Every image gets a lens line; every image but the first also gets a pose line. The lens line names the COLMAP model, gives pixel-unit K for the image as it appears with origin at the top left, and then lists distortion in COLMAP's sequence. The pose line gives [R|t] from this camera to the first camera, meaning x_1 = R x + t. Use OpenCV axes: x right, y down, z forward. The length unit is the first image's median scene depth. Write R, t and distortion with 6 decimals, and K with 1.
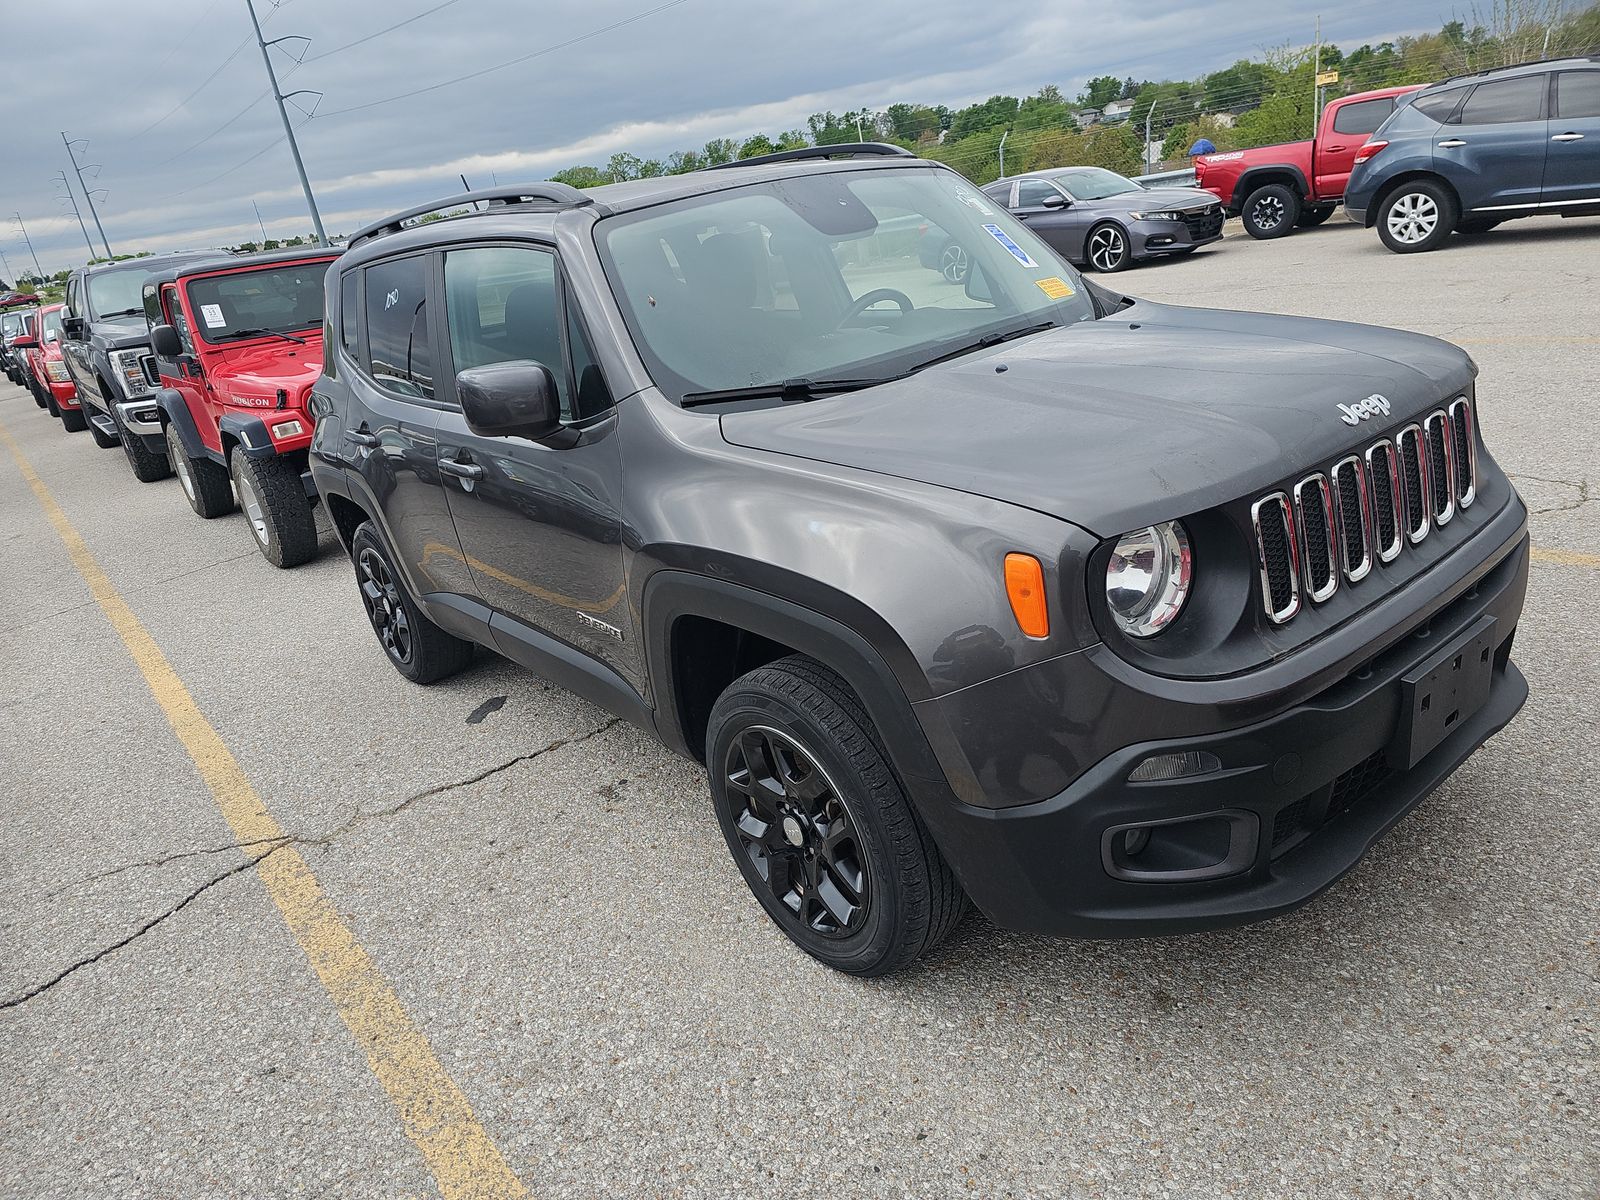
lens RADIAL K [[1049.7, 0, 796.1], [0, 1049.7, 607.5], [0, 0, 1]] dist [0.068192, -0.064763]
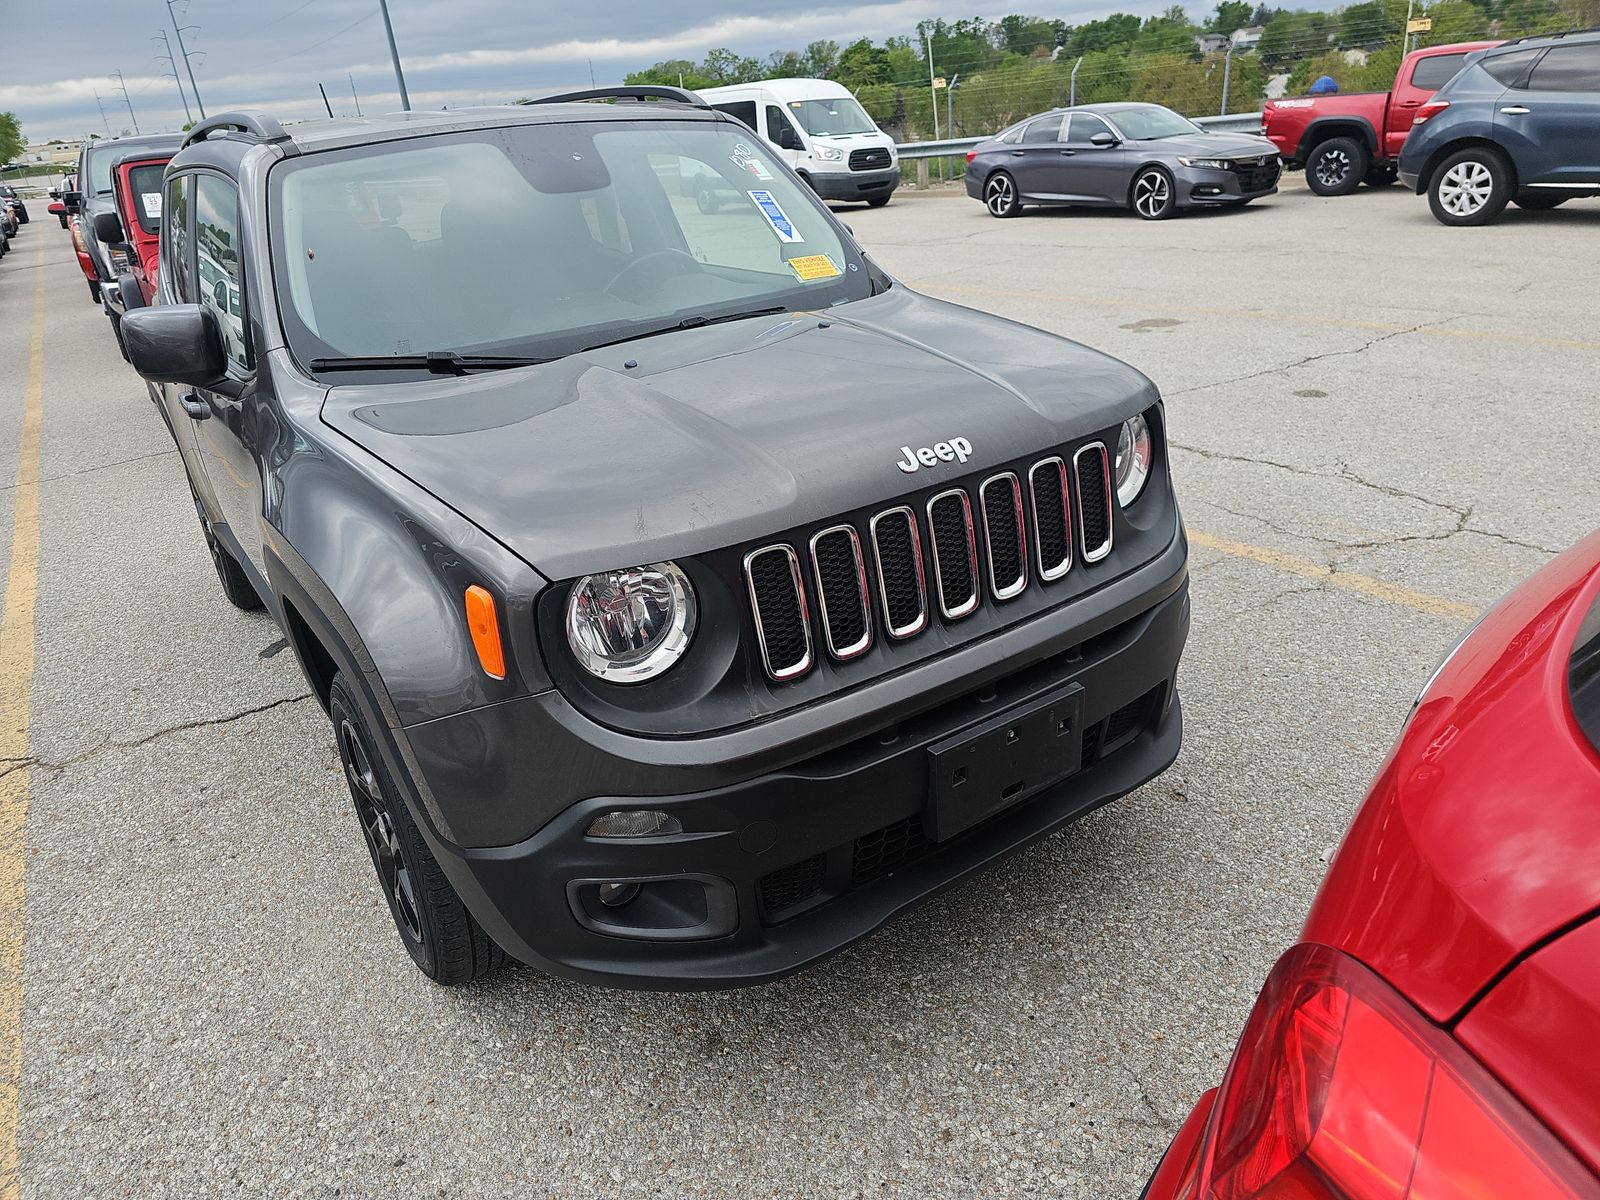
lens RADIAL K [[1057.9, 0, 800.0], [0, 1057.9, 600.0], [0, 0, 1]] dist [0.059521, -0.056619]
pose [[0.994512, 0.092962, -0.048008, 0.079280], [-0.089655, 0.993719, 0.066962, -0.018655], [0.053931, -0.062290, 0.996600, 0.011980]]
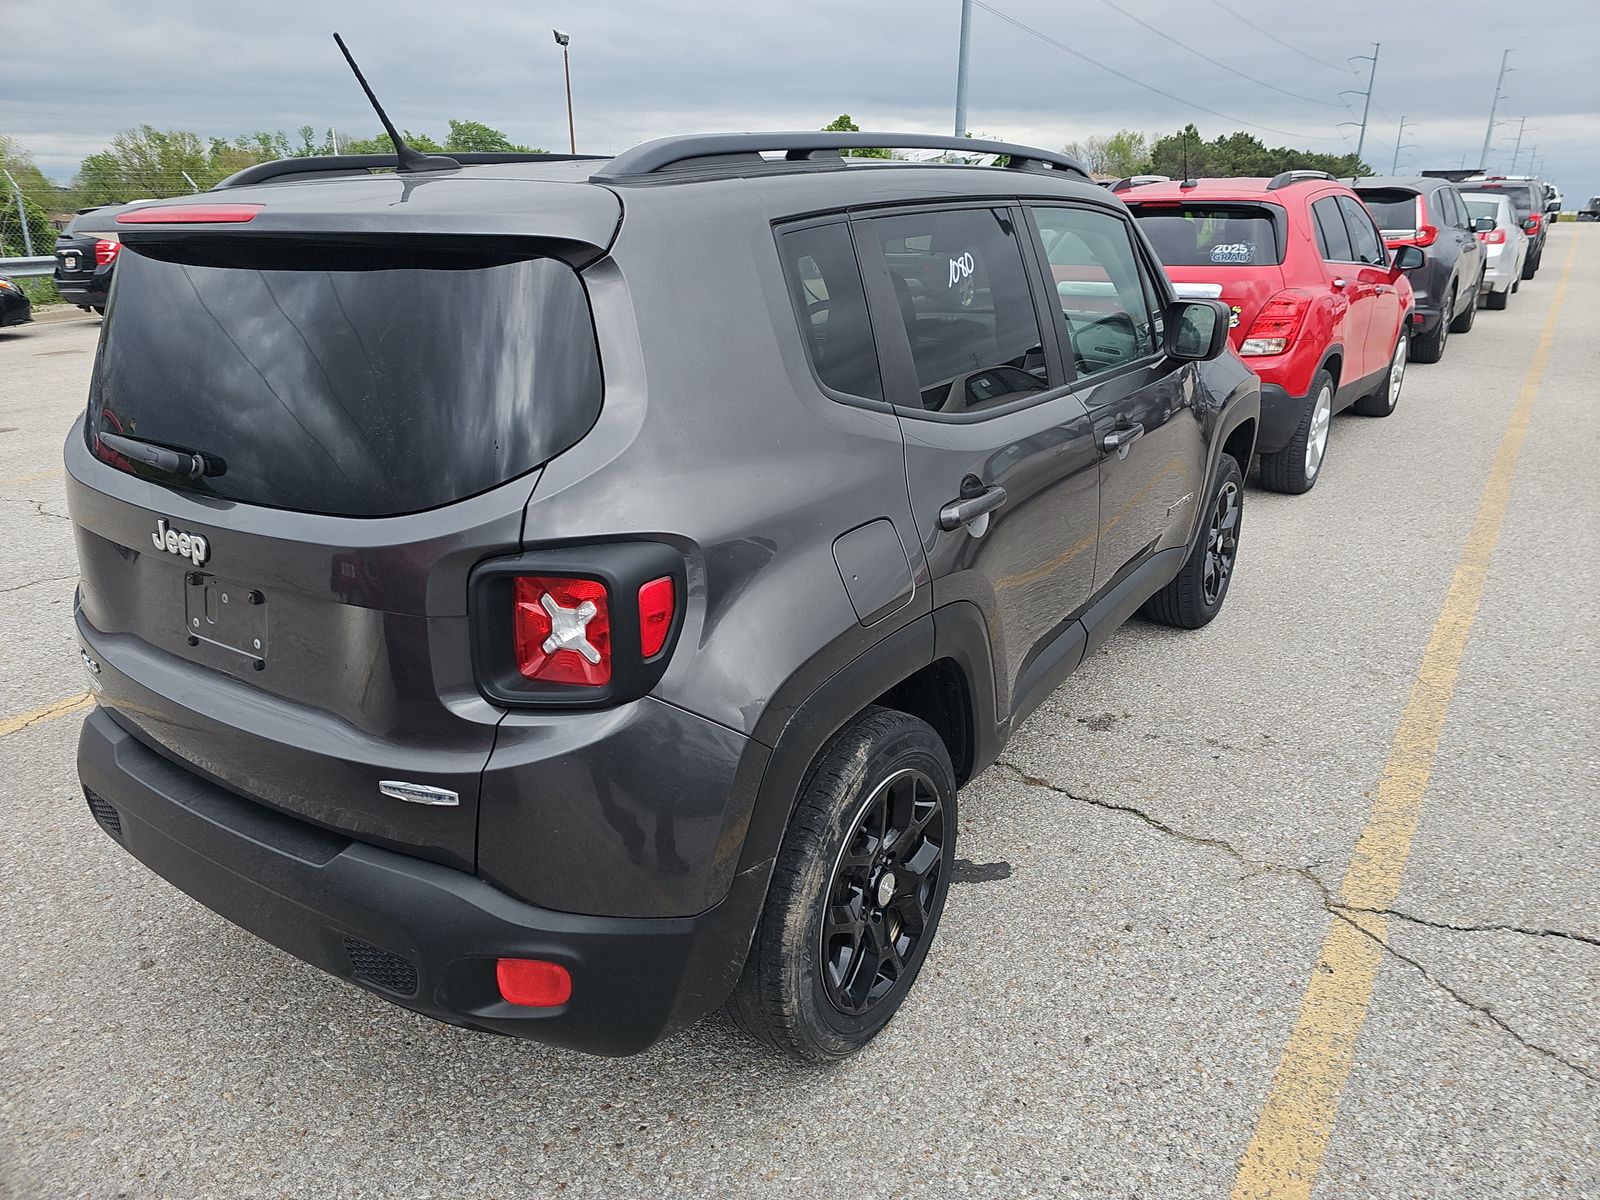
lens RADIAL K [[1057.9, 0, 800.0], [0, 1057.9, 600.0], [0, 0, 1]] dist [0.059521, -0.056619]
pose [[-0.291299, -0.182338, 0.939094, -0.304180], [0.392149, 0.872636, 0.291076, -0.103772], [-0.872562, 0.453055, -0.182695, 0.396787]]
